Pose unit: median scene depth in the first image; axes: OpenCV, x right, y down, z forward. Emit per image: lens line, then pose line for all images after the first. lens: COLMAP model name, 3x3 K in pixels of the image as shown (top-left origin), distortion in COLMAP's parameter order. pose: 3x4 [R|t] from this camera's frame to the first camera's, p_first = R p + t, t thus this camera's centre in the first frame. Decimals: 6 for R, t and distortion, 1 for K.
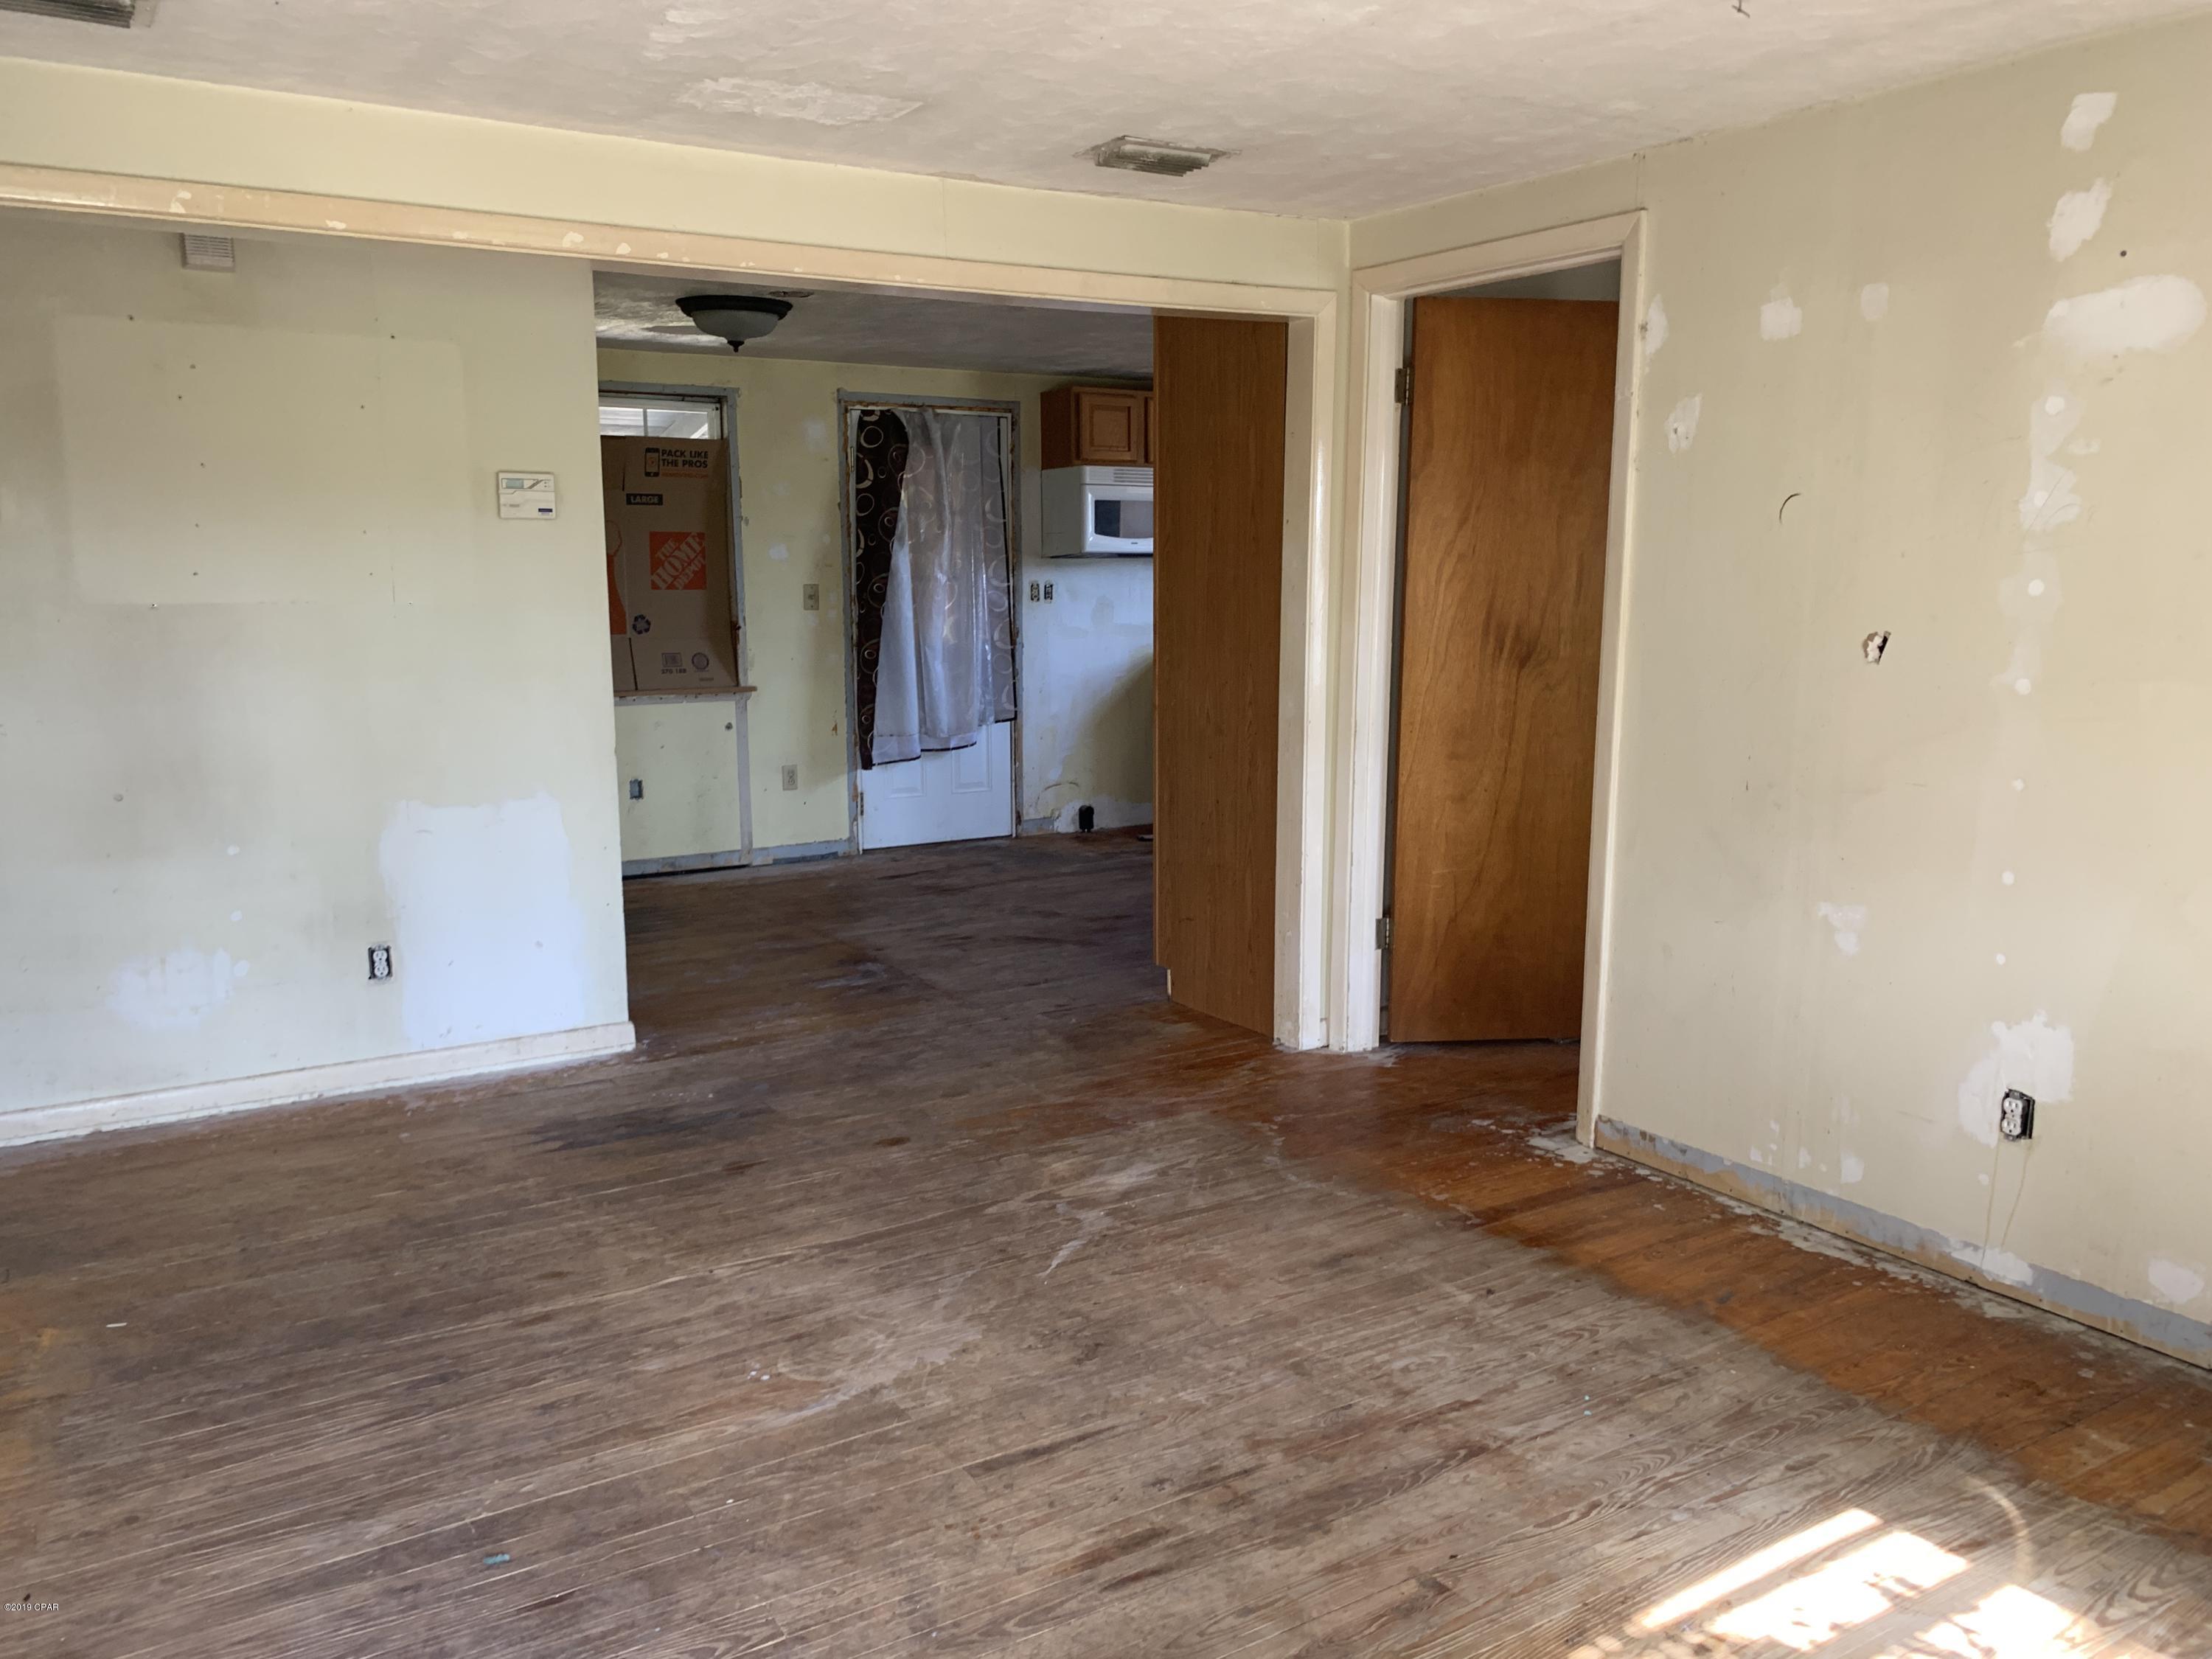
lens RADIAL K [[1701.3, 0, 1088.0], [0, 1701.3, 843.0], [0, 0, 1]] dist [0.045766, -0.058604]
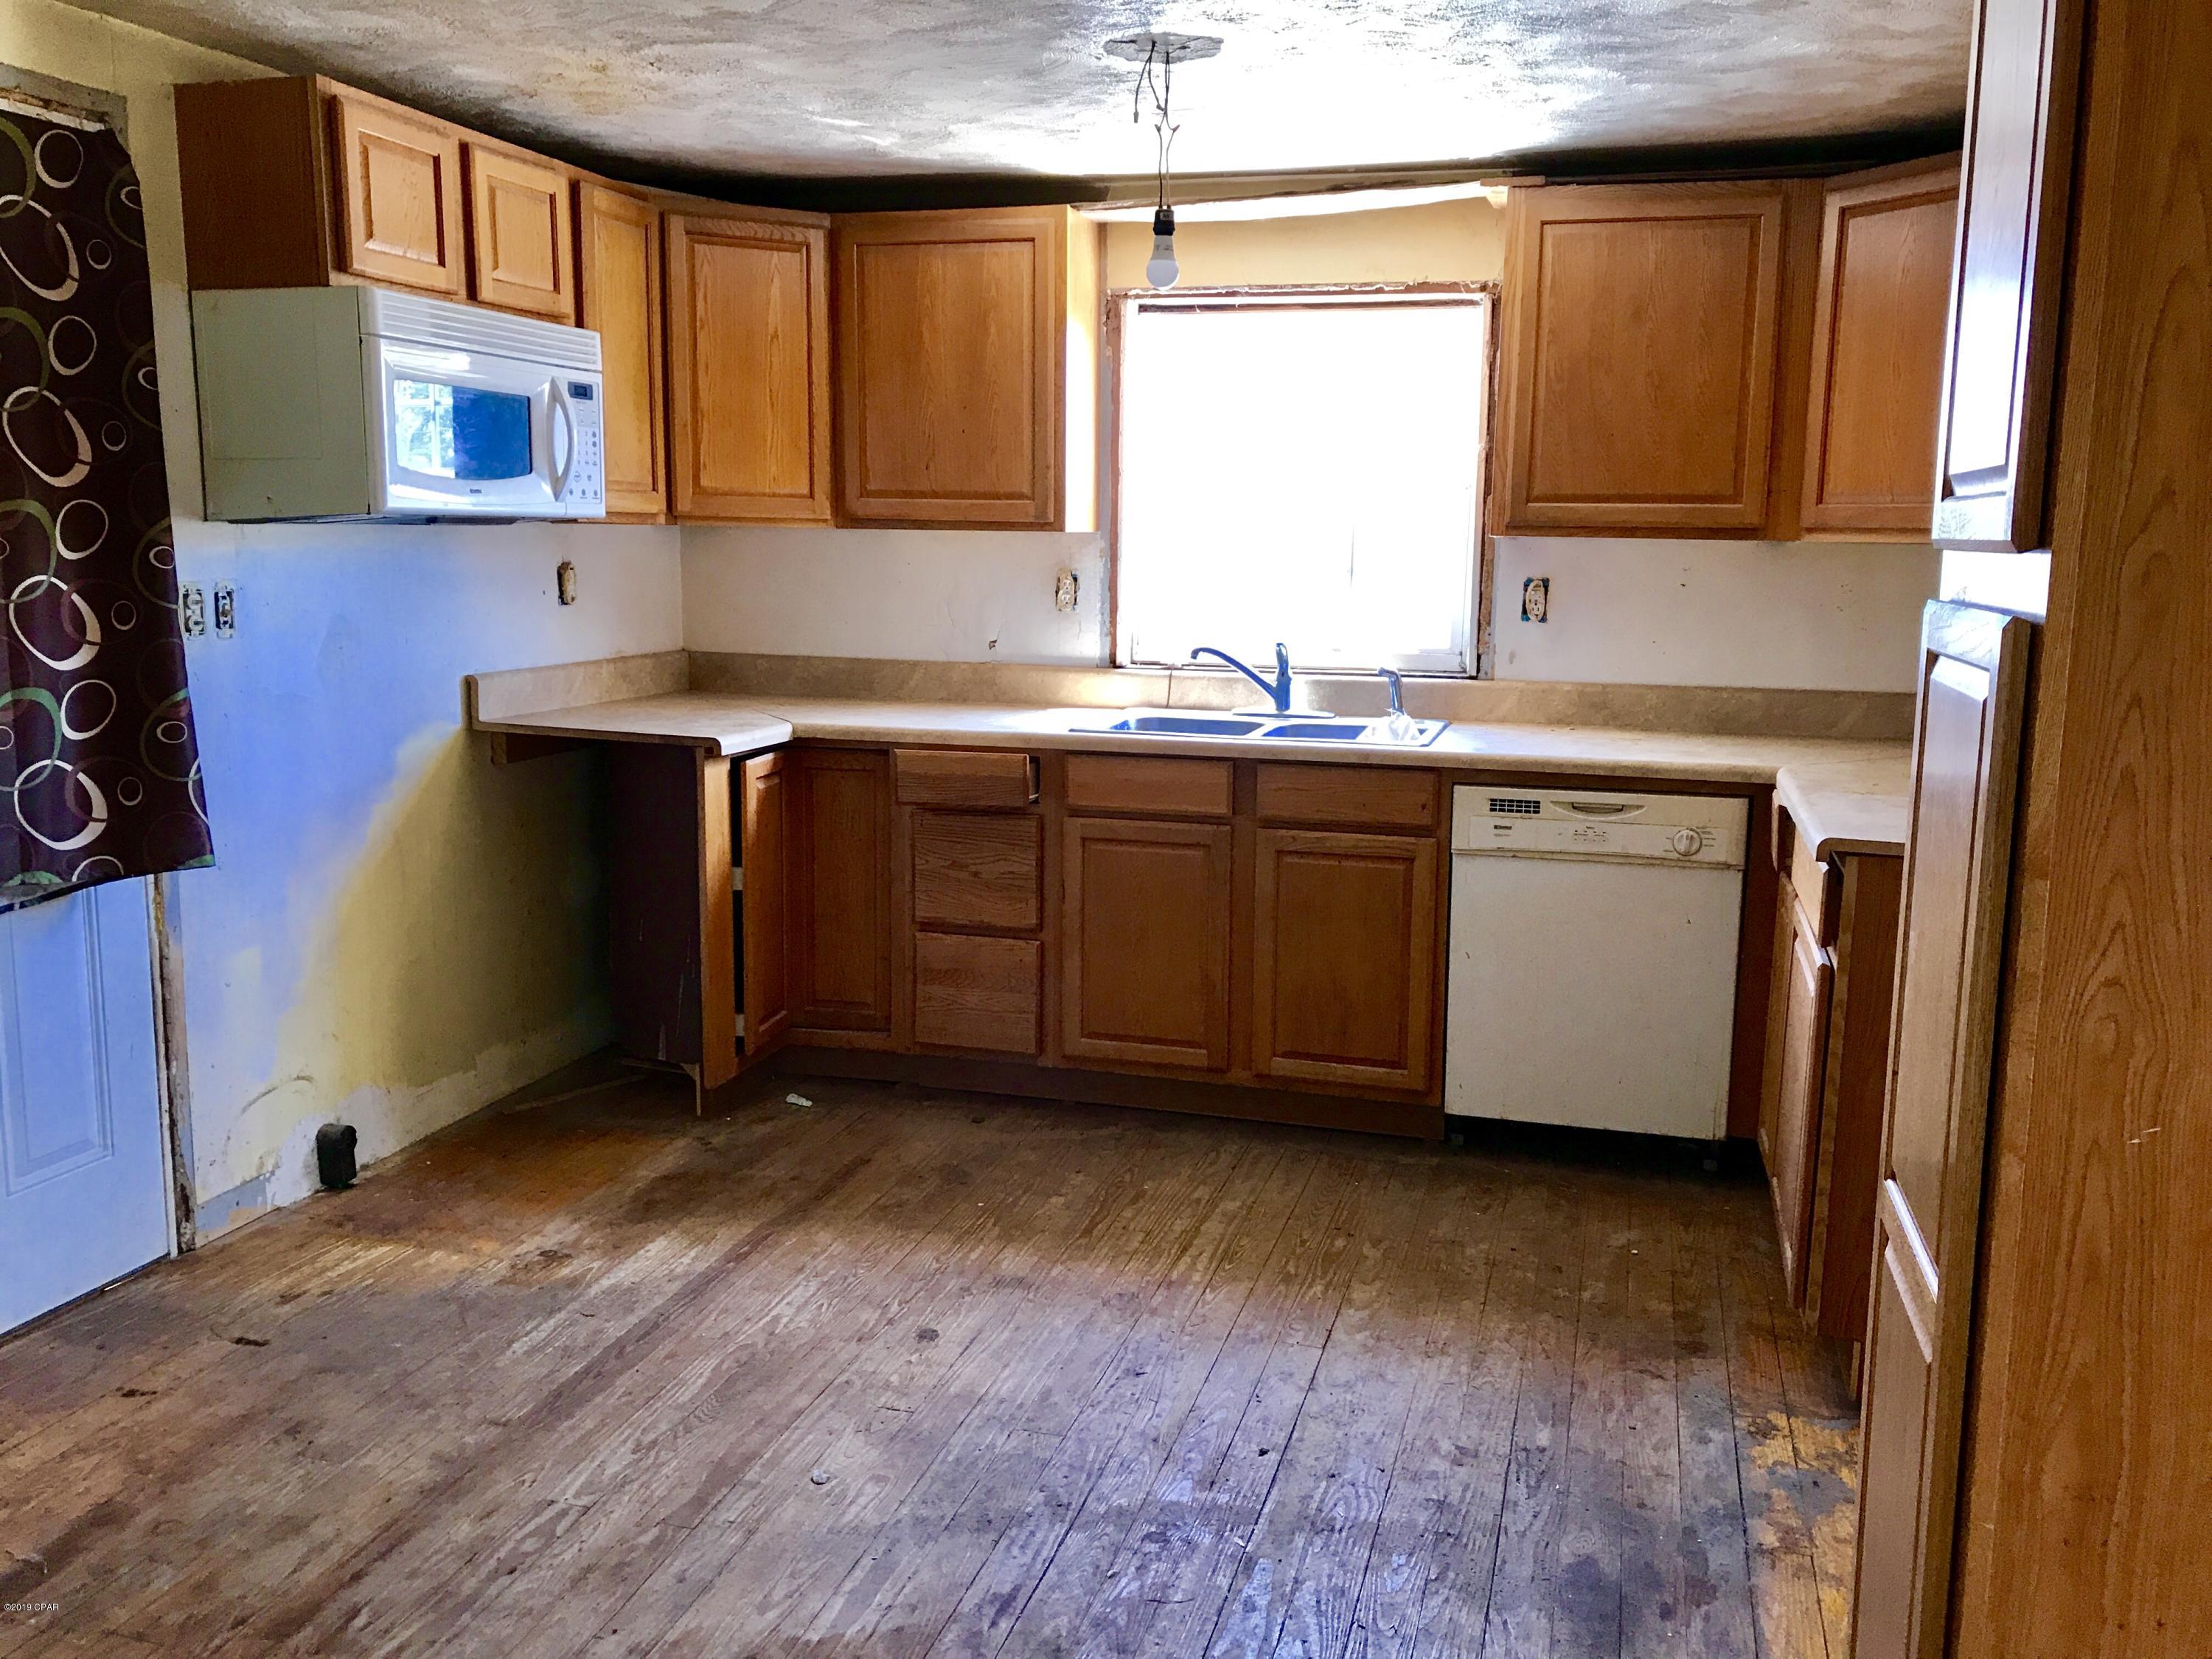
lens RADIAL K [[1828.9, 0, 1109.0], [0, 1828.9, 788.7], [0, 0, 1]] dist [0.038282, -0.022046]
pose [[0.730218, -0.084147, 0.678013, -0.333242], [0.095787, 0.995194, 0.020349, -0.196858], [-0.676466, 0.050086, 0.734769, 1.141199]]
